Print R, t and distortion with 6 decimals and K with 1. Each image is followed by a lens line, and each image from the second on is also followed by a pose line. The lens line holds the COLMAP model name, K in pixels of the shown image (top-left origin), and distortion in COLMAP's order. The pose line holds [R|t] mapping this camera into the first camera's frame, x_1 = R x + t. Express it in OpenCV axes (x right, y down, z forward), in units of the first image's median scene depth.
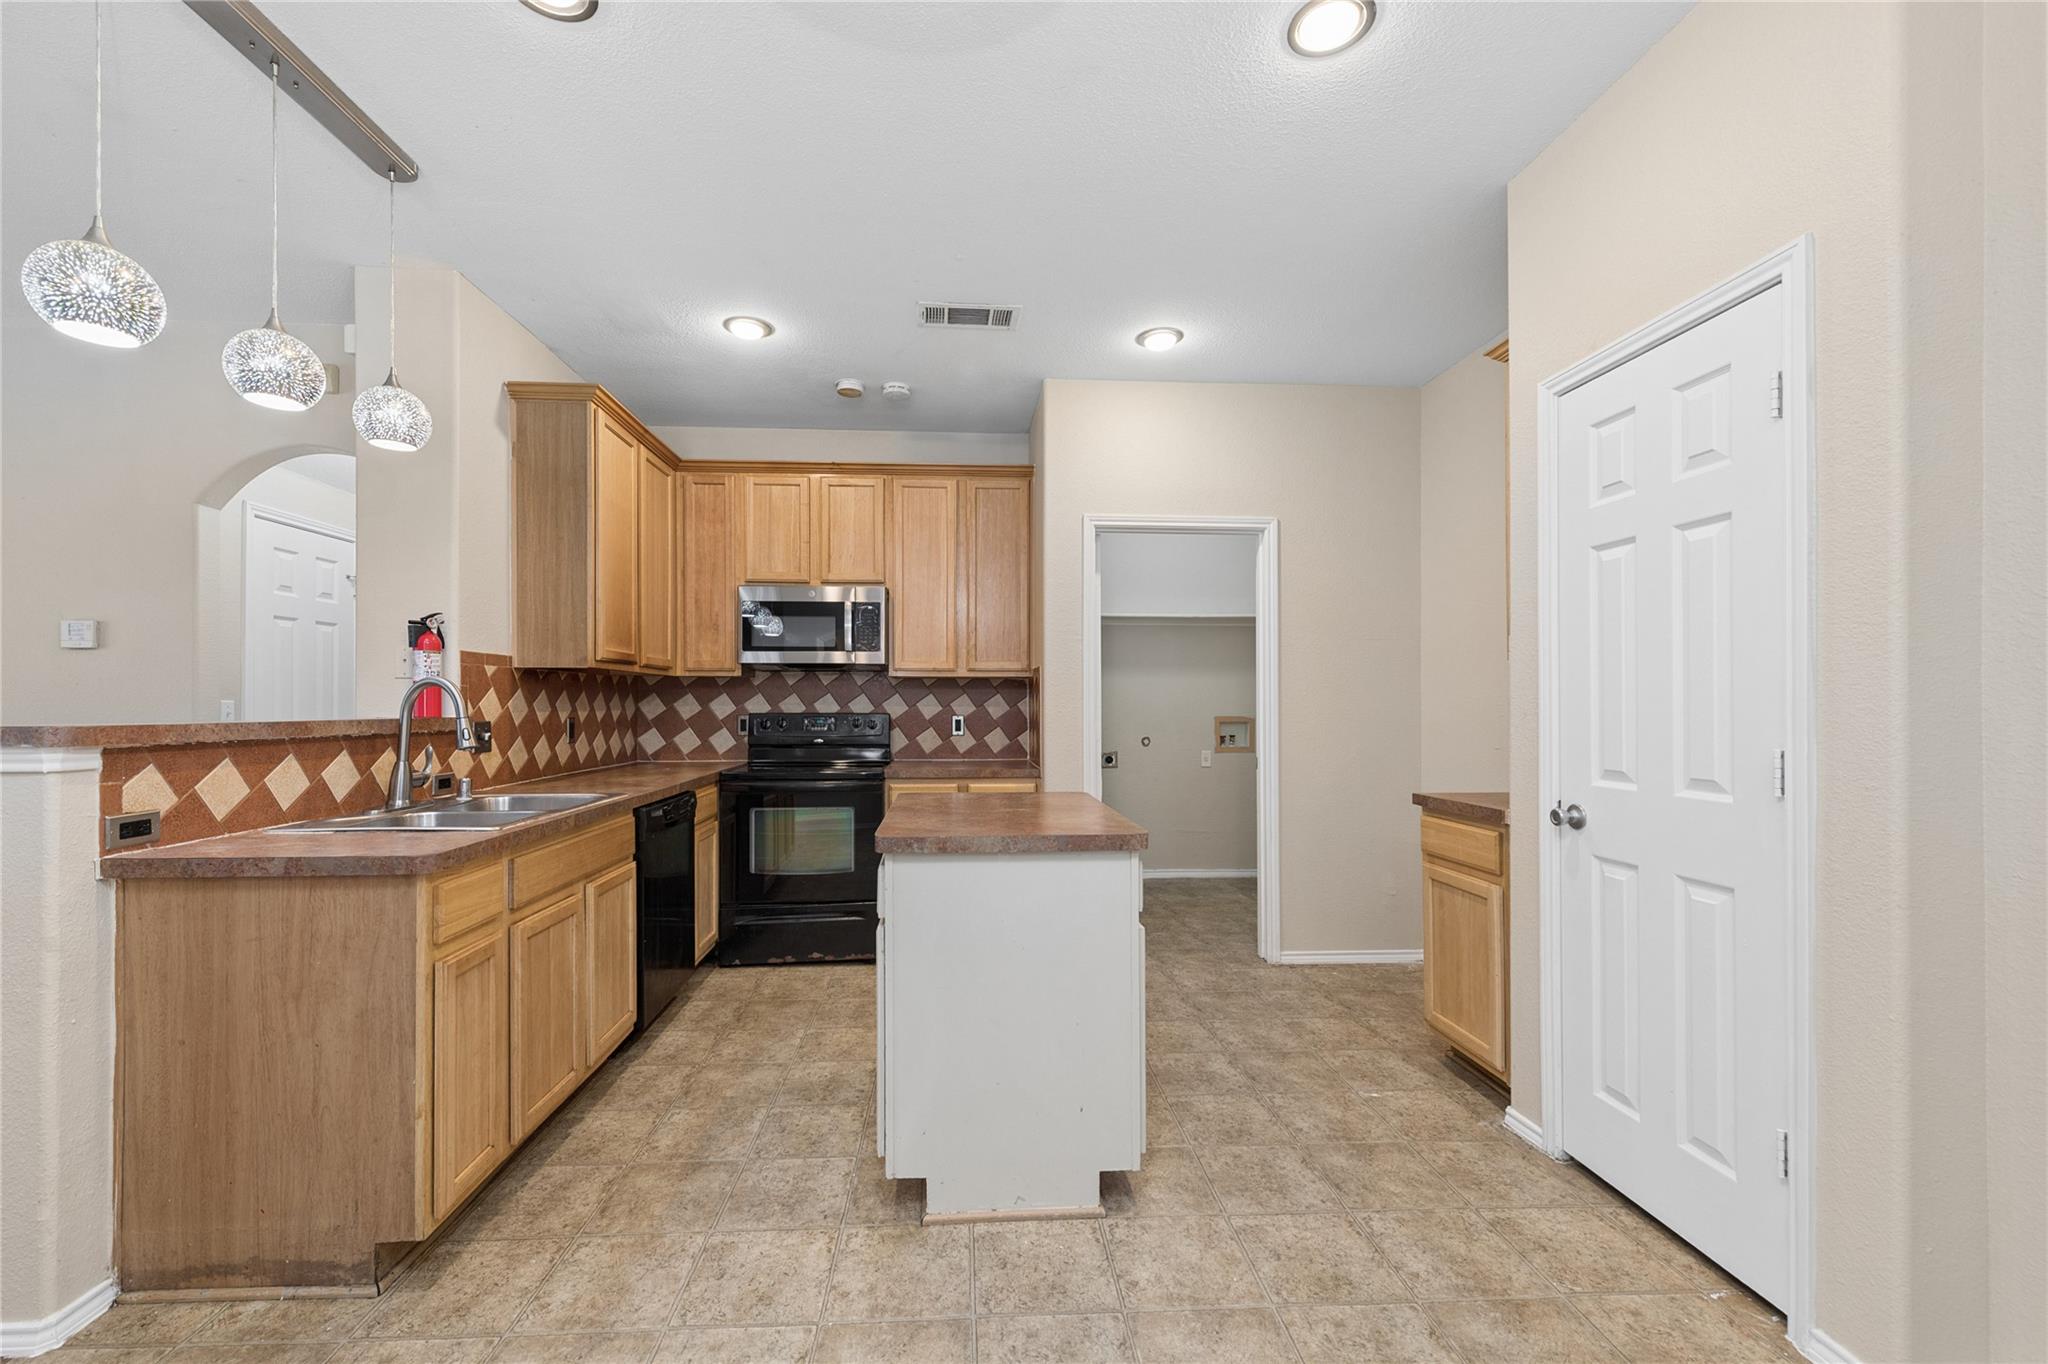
lens RADIAL K [[831.8, 0, 1001.6], [0, 831.8, 702.9], [0, 0, 1]] dist [0.009570, -0.000203]
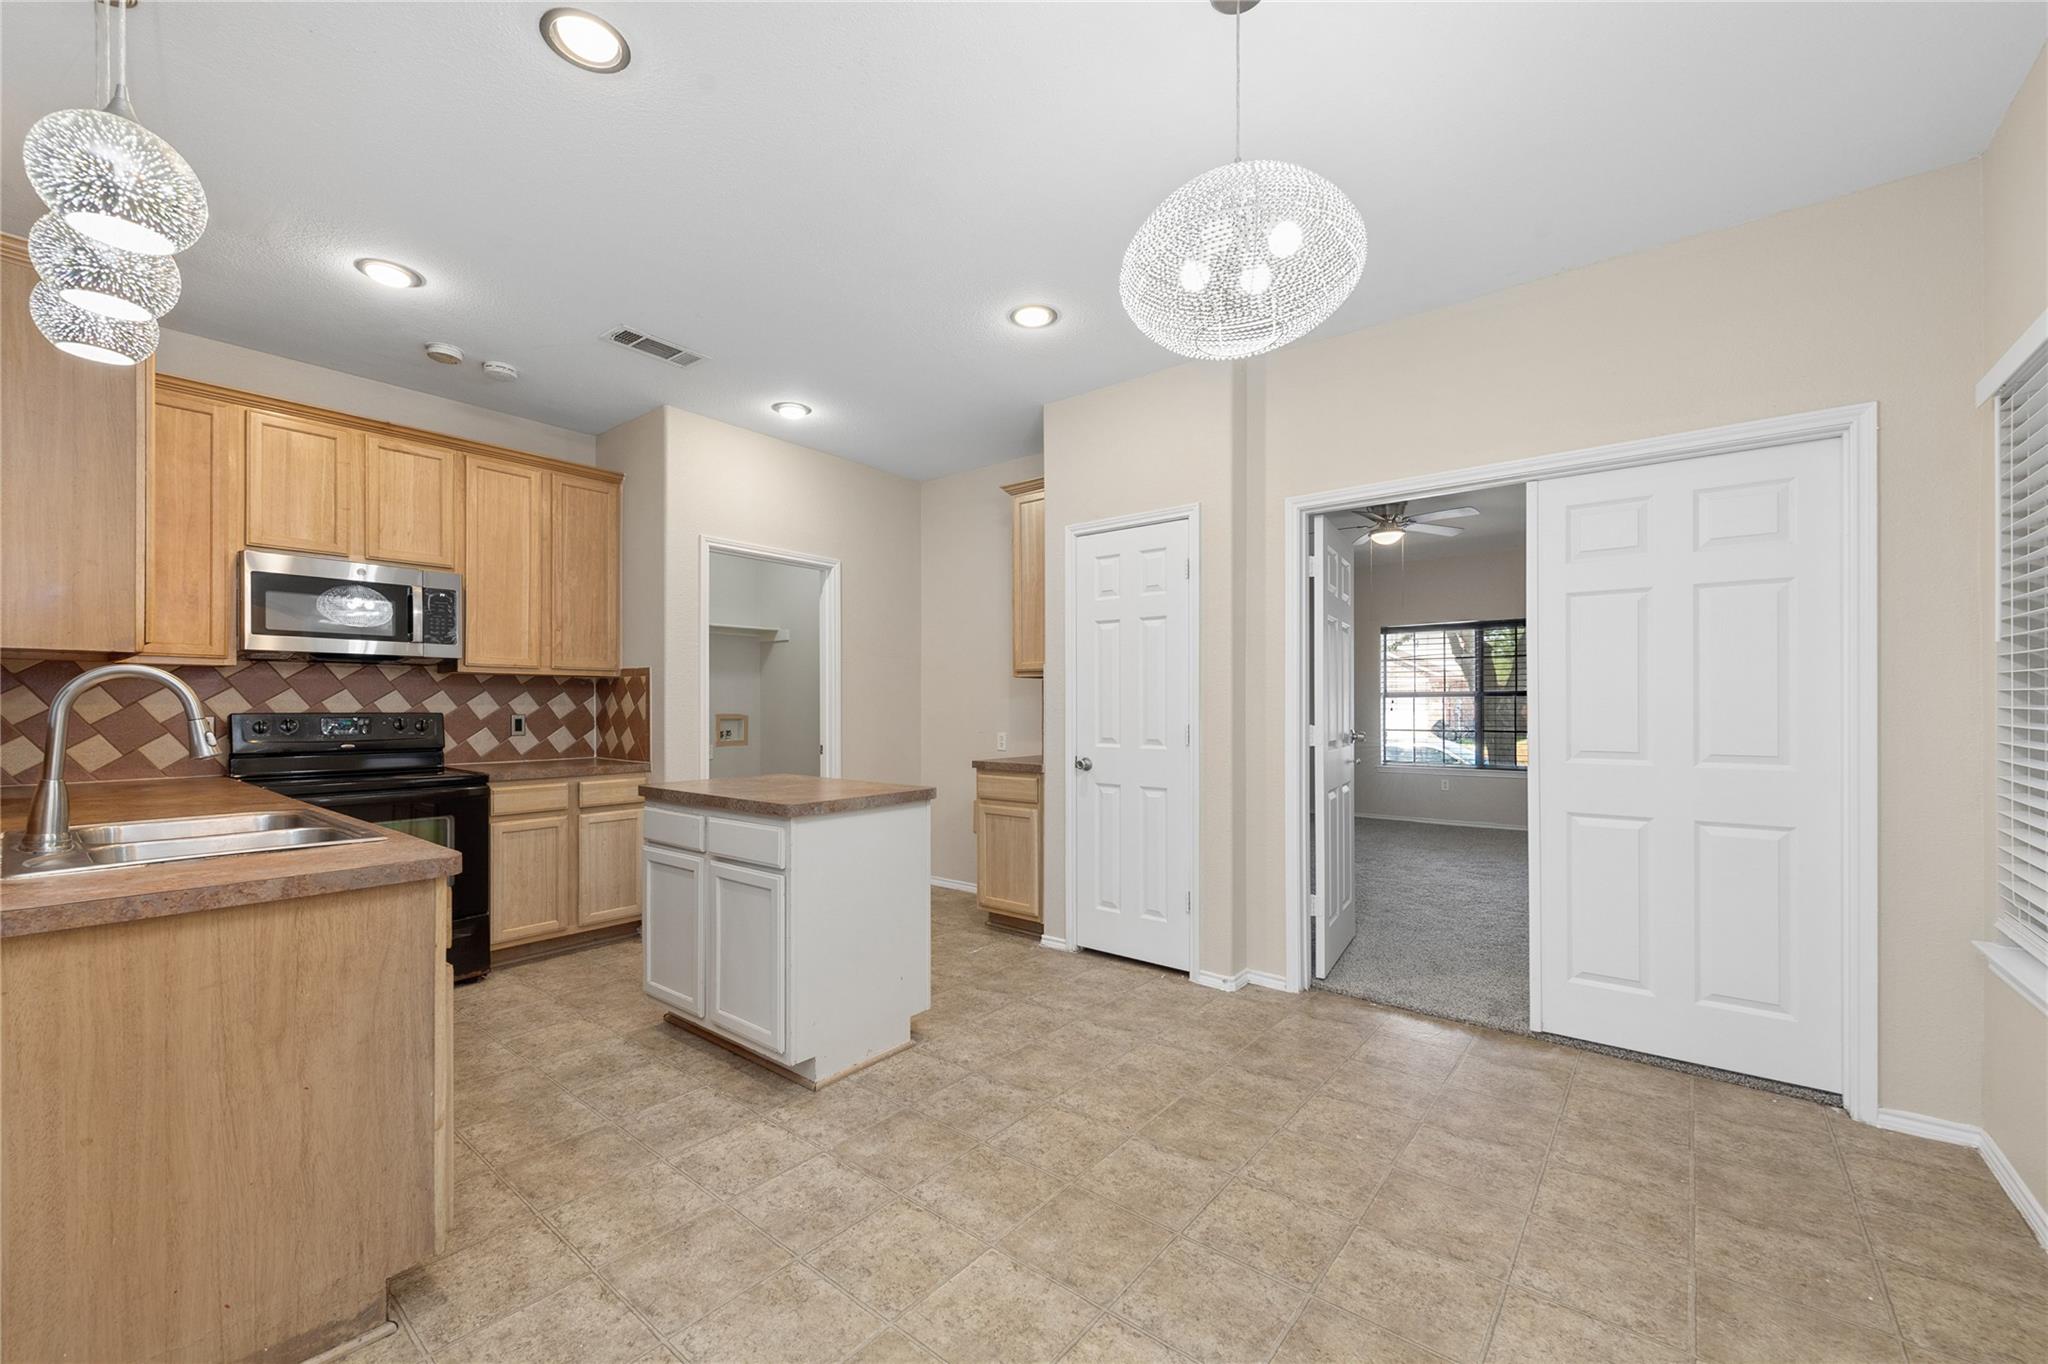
lens RADIAL K [[808.1, 0, 1021.2], [0, 808.1, 703.2], [0, 0, 1]] dist [0.007881, -0.000288]
pose [[0.669653, 0.002408, 0.742670, -0.656705], [-0.003192, 0.999995, -0.000364, 0.001190], [-0.742667, -0.002127, 0.669657, -0.089905]]
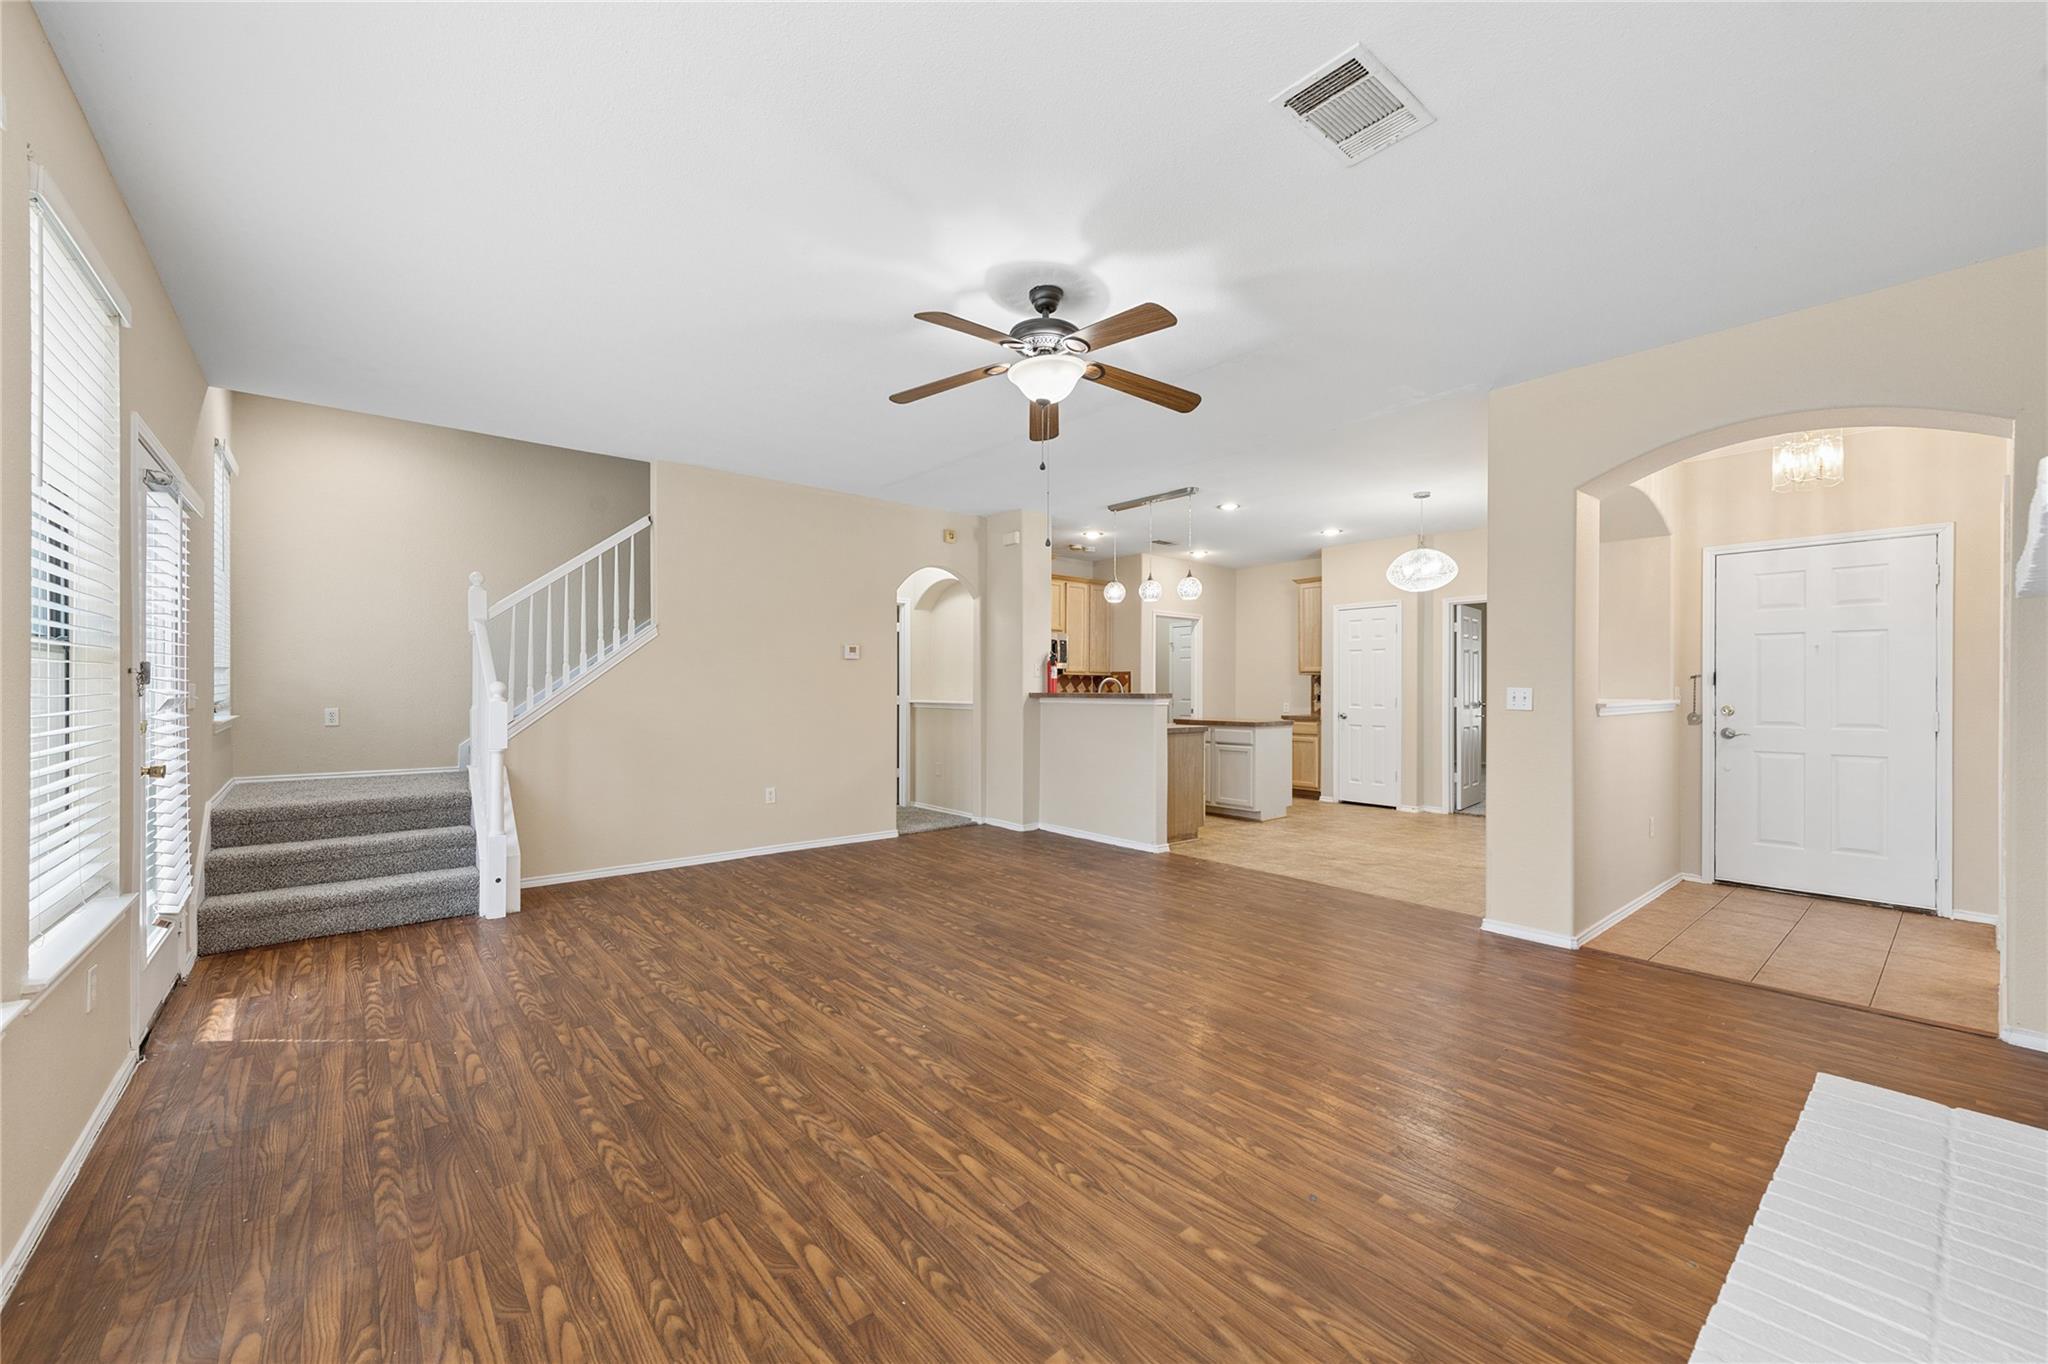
lens RADIAL K [[798.7, 0, 1019.7], [0, 798.7, 687.6], [0, 0, 1]] dist [0.001098, -0.003612]
pose [[0.806863, 0.001994, 0.590735, -2.489842], [-0.004410, 0.999987, 0.002647, -0.003593], [-0.590722, -0.004741, 0.806861, -1.034597]]
